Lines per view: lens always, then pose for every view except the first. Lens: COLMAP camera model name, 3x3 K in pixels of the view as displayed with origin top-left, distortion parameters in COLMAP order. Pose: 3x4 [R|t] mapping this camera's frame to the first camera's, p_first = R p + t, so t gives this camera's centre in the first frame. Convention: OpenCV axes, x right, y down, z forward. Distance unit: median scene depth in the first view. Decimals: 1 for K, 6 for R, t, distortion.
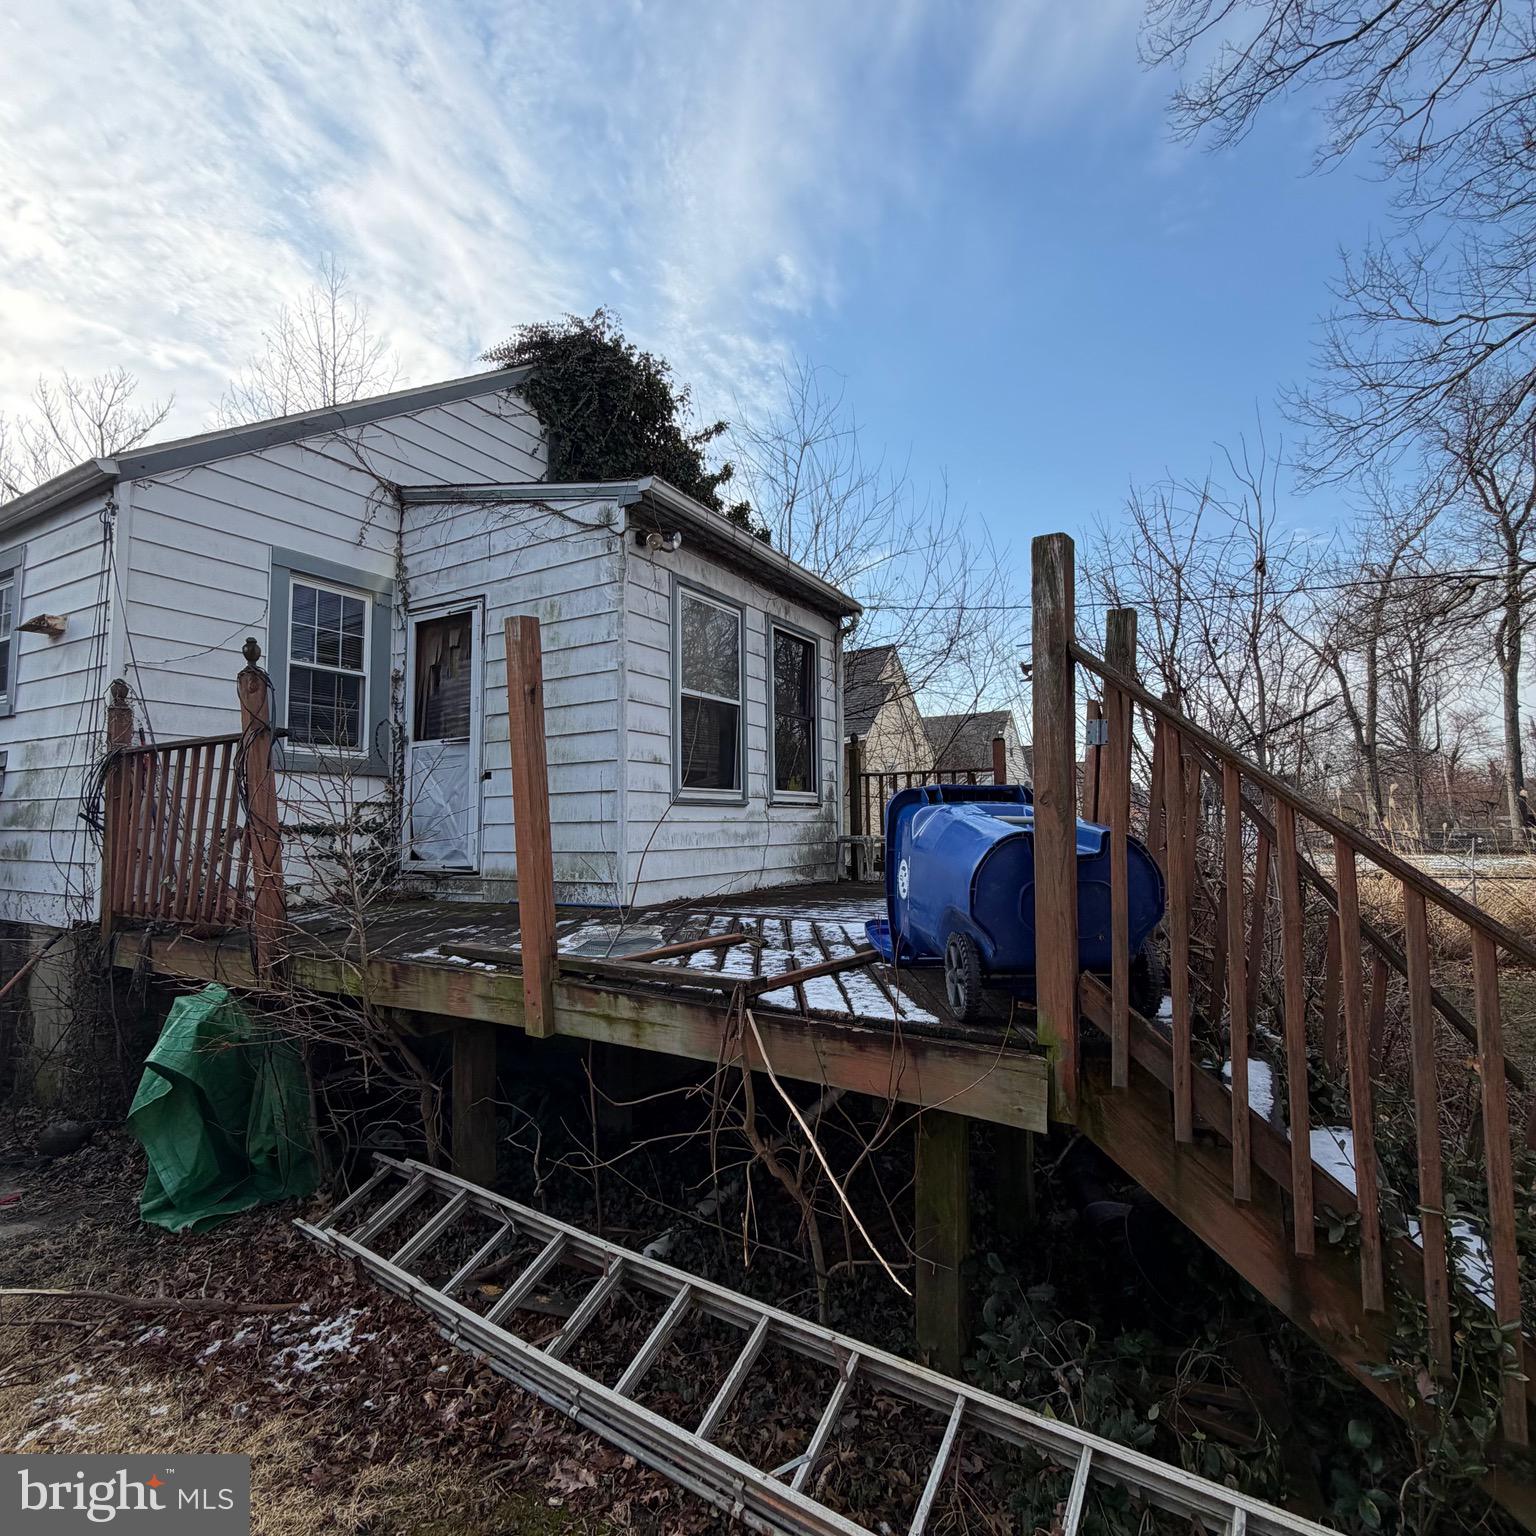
lens RADIAL K [[814.9, 0, 769.0], [0, 814.9, 765.4], [0, 0, 1]] dist [0.002690, -0.002803]
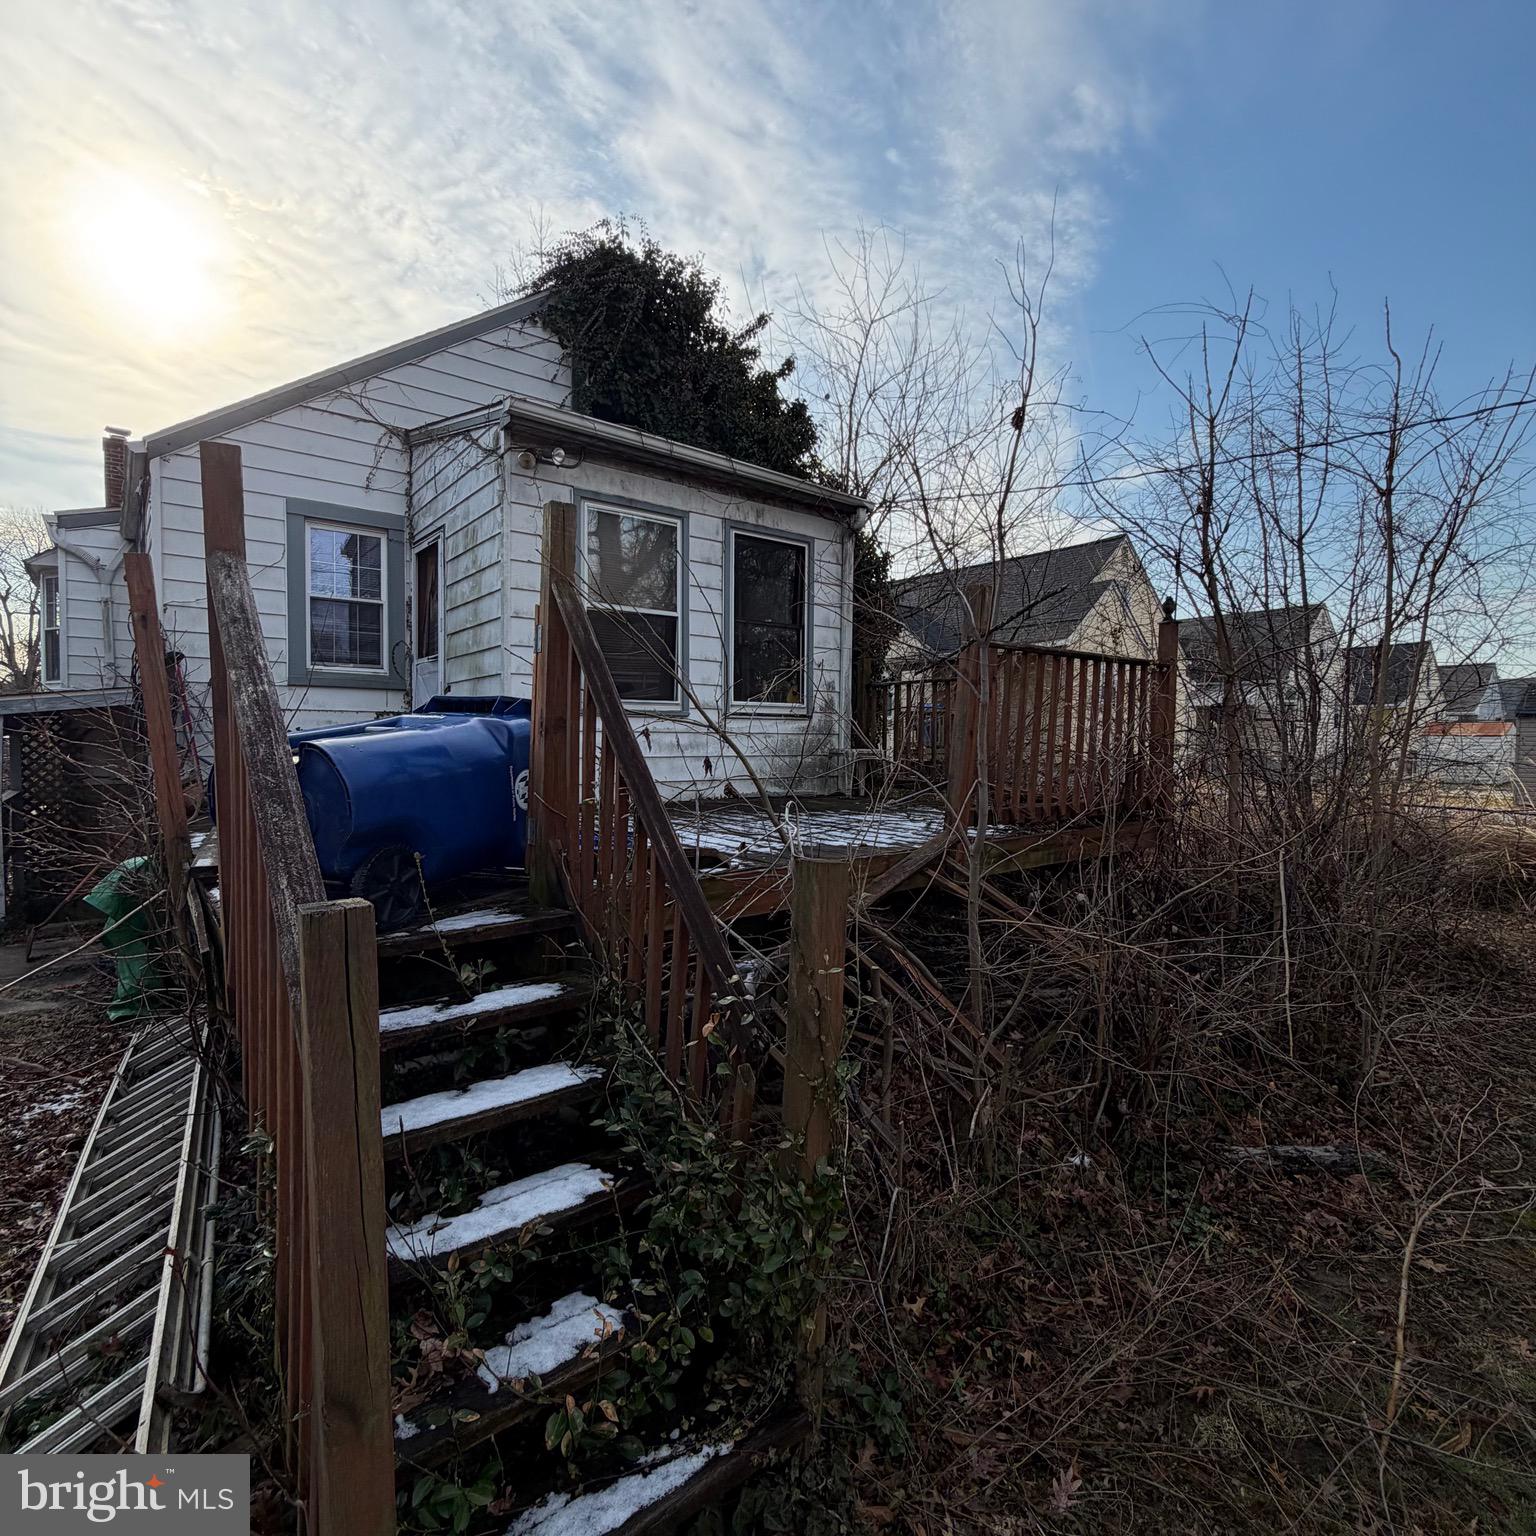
lens RADIAL K [[797.6, 0, 769.6], [0, 797.6, 759.9], [0, 0, 1]] dist [0.003453, -0.006855]
pose [[0.930214, 0.028178, -0.365934, 0.361818], [0.011914, 0.994205, 0.106840, -0.001917], [0.366824, -0.103744, 0.924488, 0.100738]]
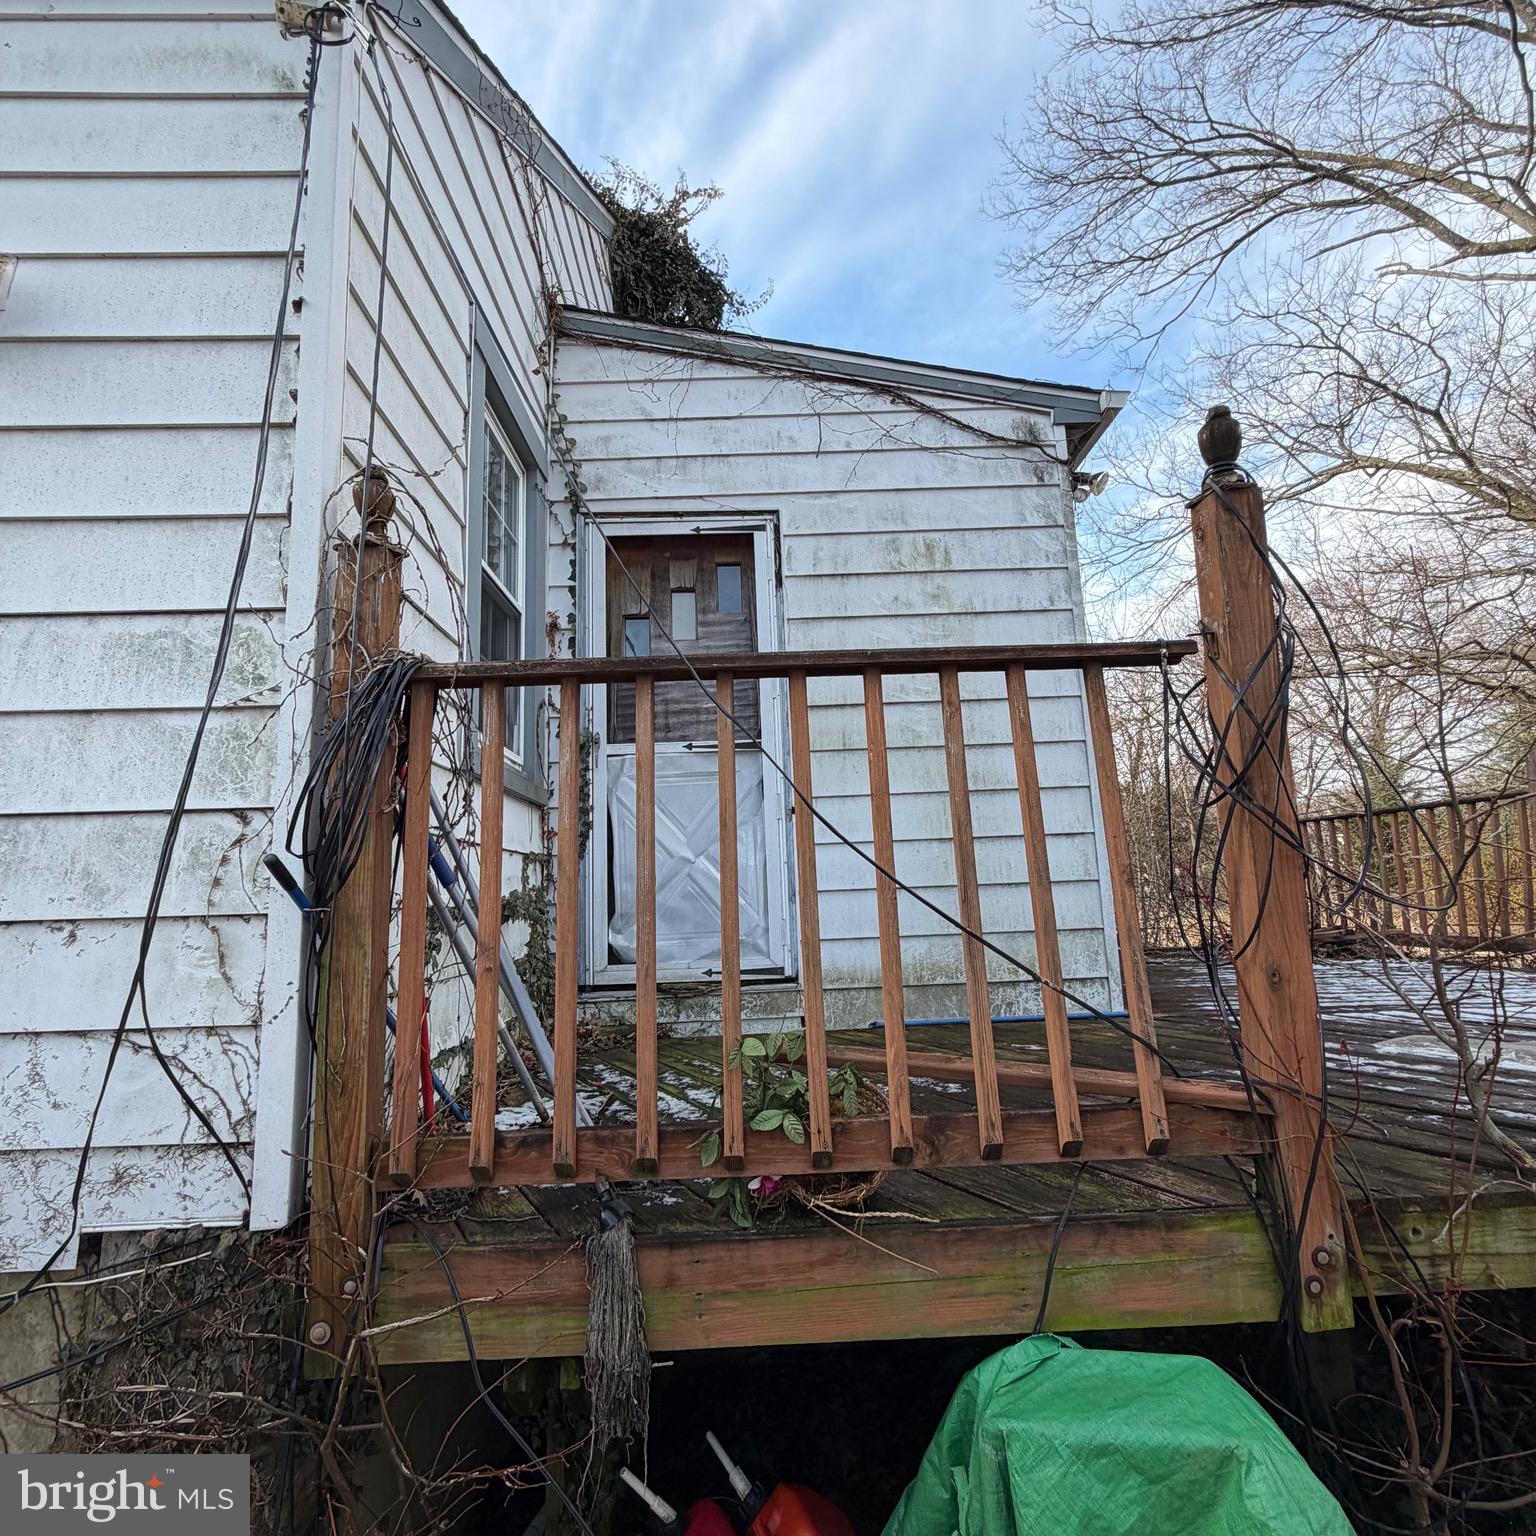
lens RADIAL K [[814.9, 0, 769.0], [0, 814.9, 765.4], [0, 0, 1]] dist [0.002690, -0.002803]
pose [[0.855345, 0.064861, 0.513983, -0.507183], [-0.013489, 0.994583, -0.103062, 0.032617], [-0.517884, 0.081220, 0.851587, 0.388238]]
